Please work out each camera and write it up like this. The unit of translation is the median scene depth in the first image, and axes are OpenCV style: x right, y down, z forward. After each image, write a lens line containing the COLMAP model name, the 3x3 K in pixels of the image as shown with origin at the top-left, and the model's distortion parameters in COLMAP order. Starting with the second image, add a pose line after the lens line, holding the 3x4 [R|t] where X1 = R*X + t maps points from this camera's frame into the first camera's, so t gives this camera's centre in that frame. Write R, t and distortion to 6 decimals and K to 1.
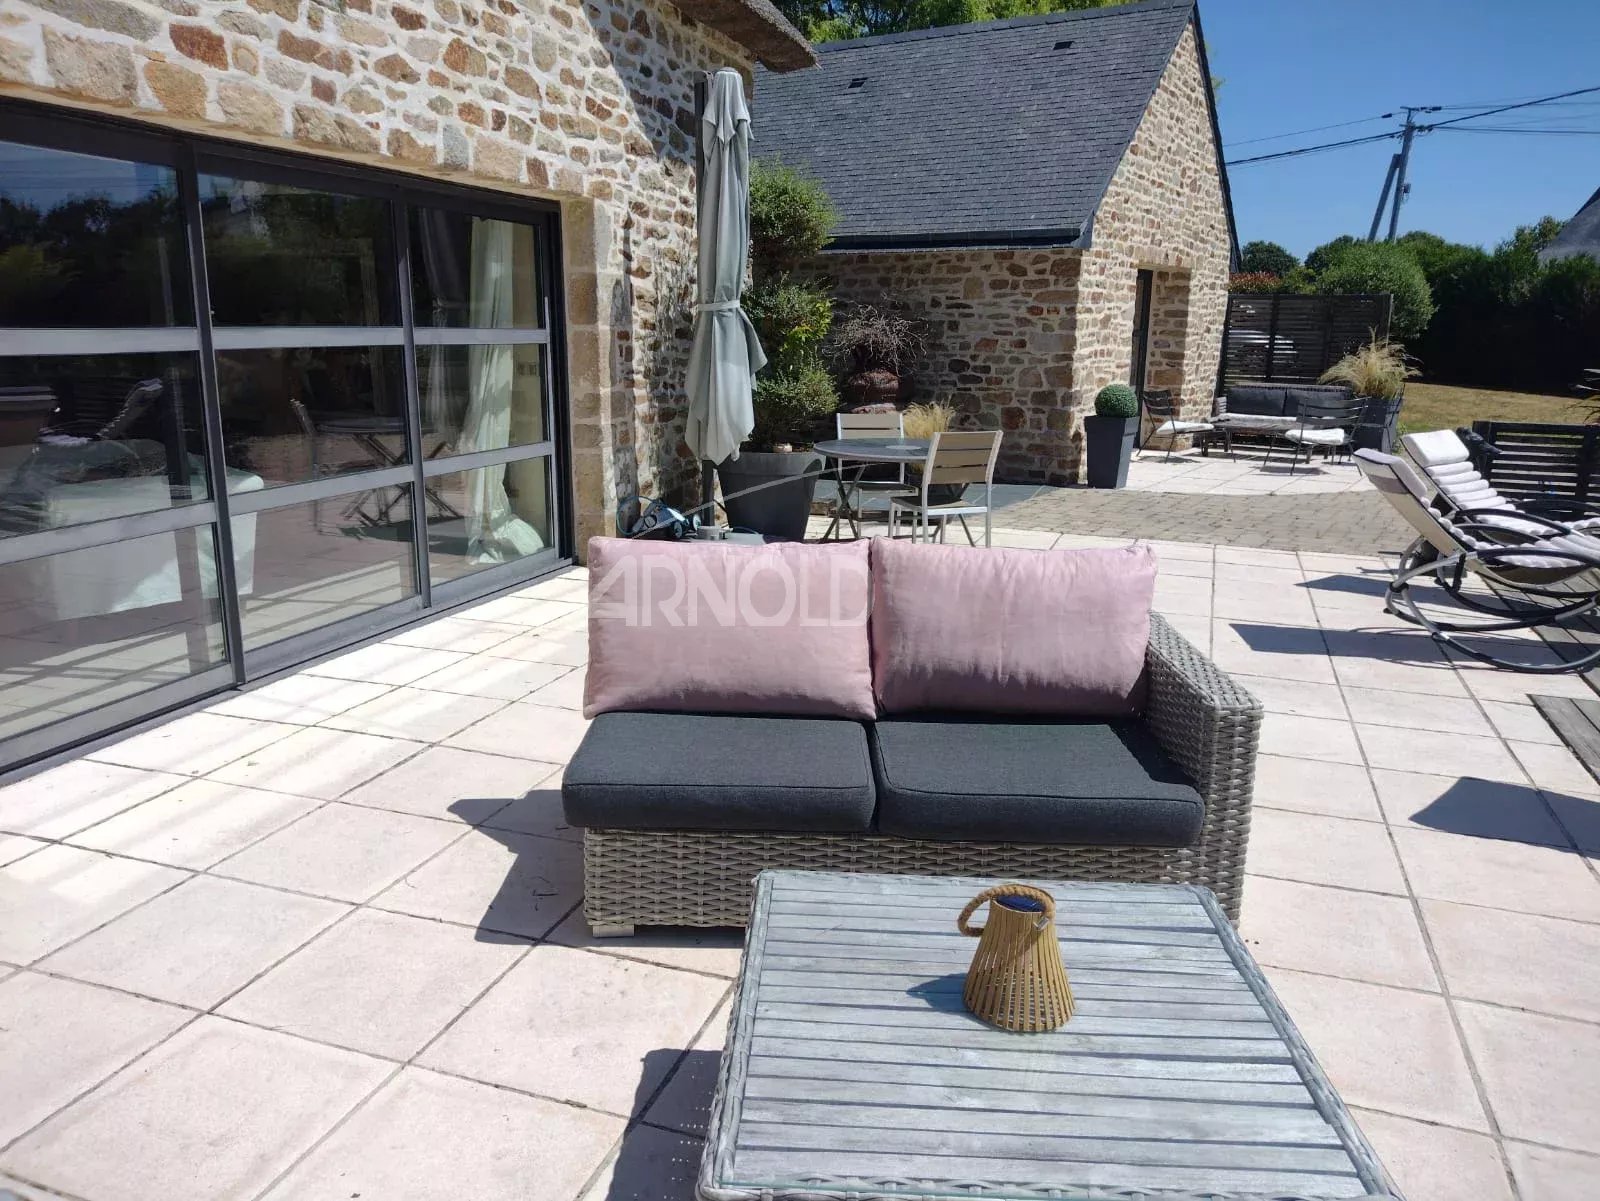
lens RADIAL K [[1179.6, 0, 800.0], [0, 1179.6, 600.5], [0, 0, 1]] dist [0.134104, -0.236542]
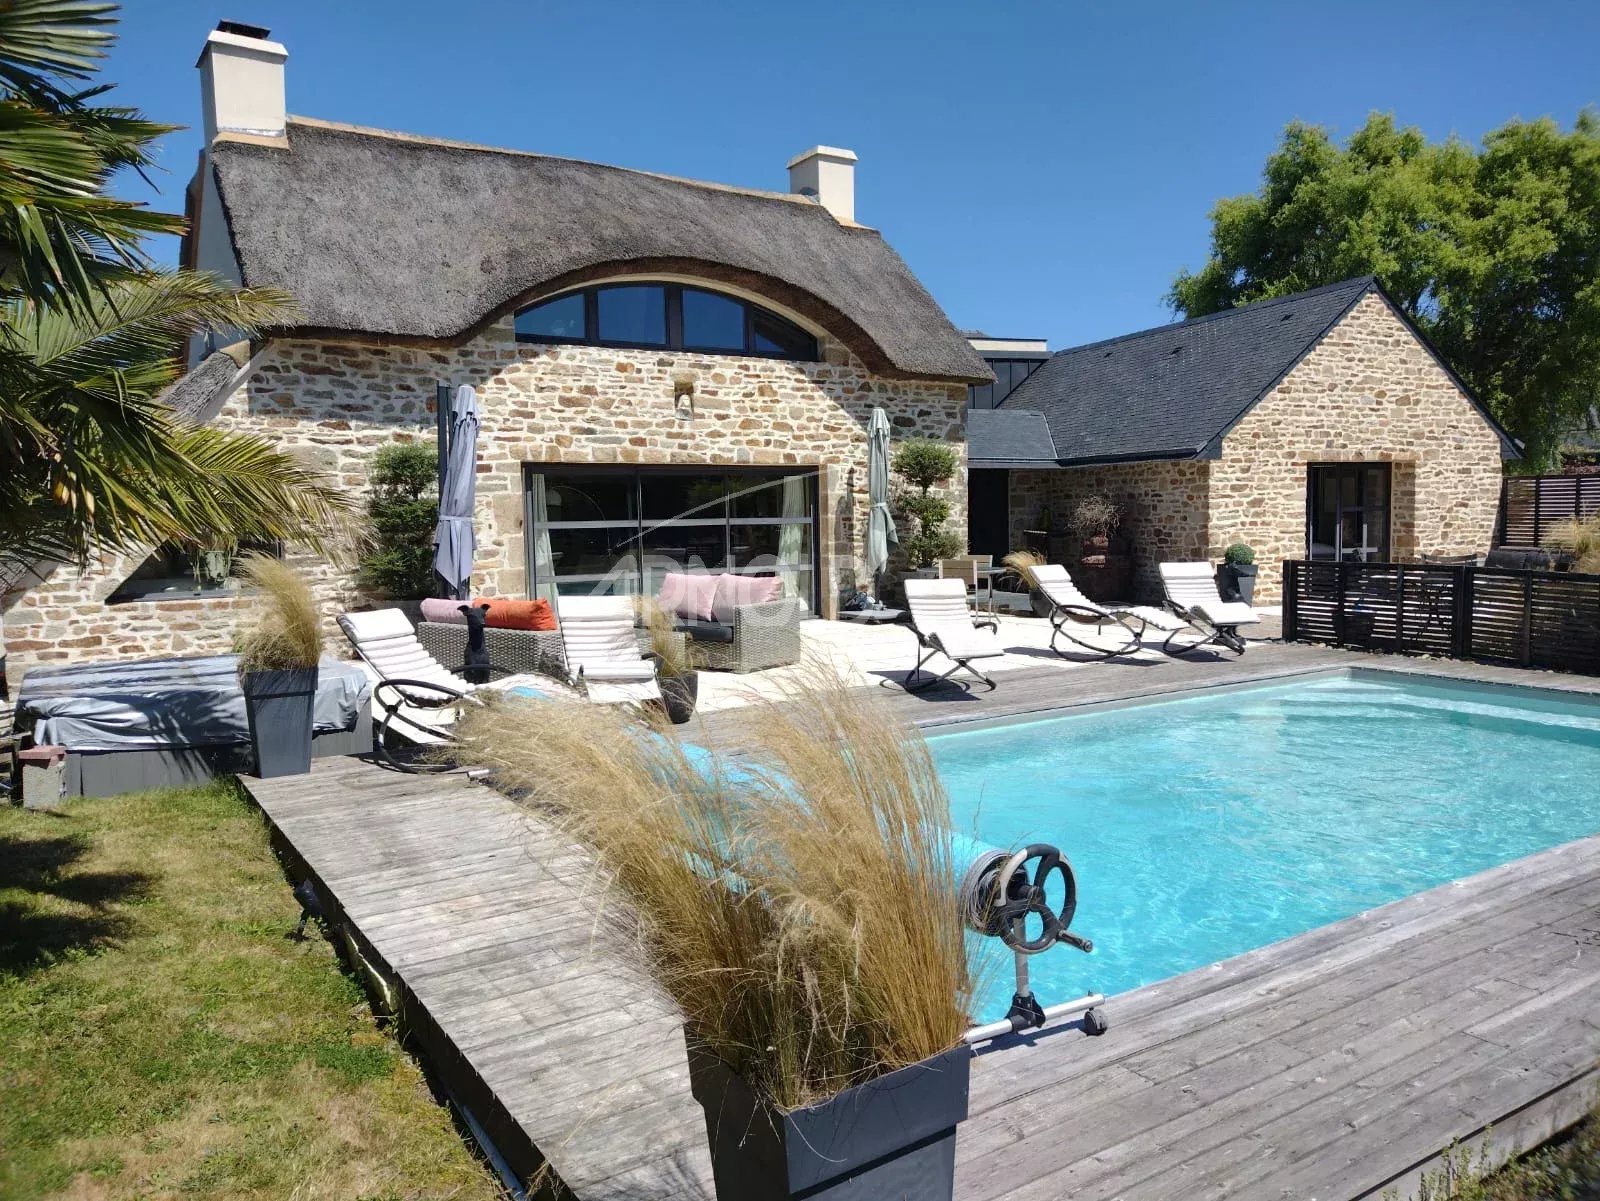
lens RADIAL K [[1179.6, 0, 800.0], [0, 1179.6, 600.5], [0, 0, 1]] dist [0.134104, -0.236542]
pose [[0.791284, 0.021897, -0.611057, 1.382627], [-0.114922, 0.986874, -0.113454, 0.232454], [0.600552, 0.159999, 0.783414, -0.938942]]
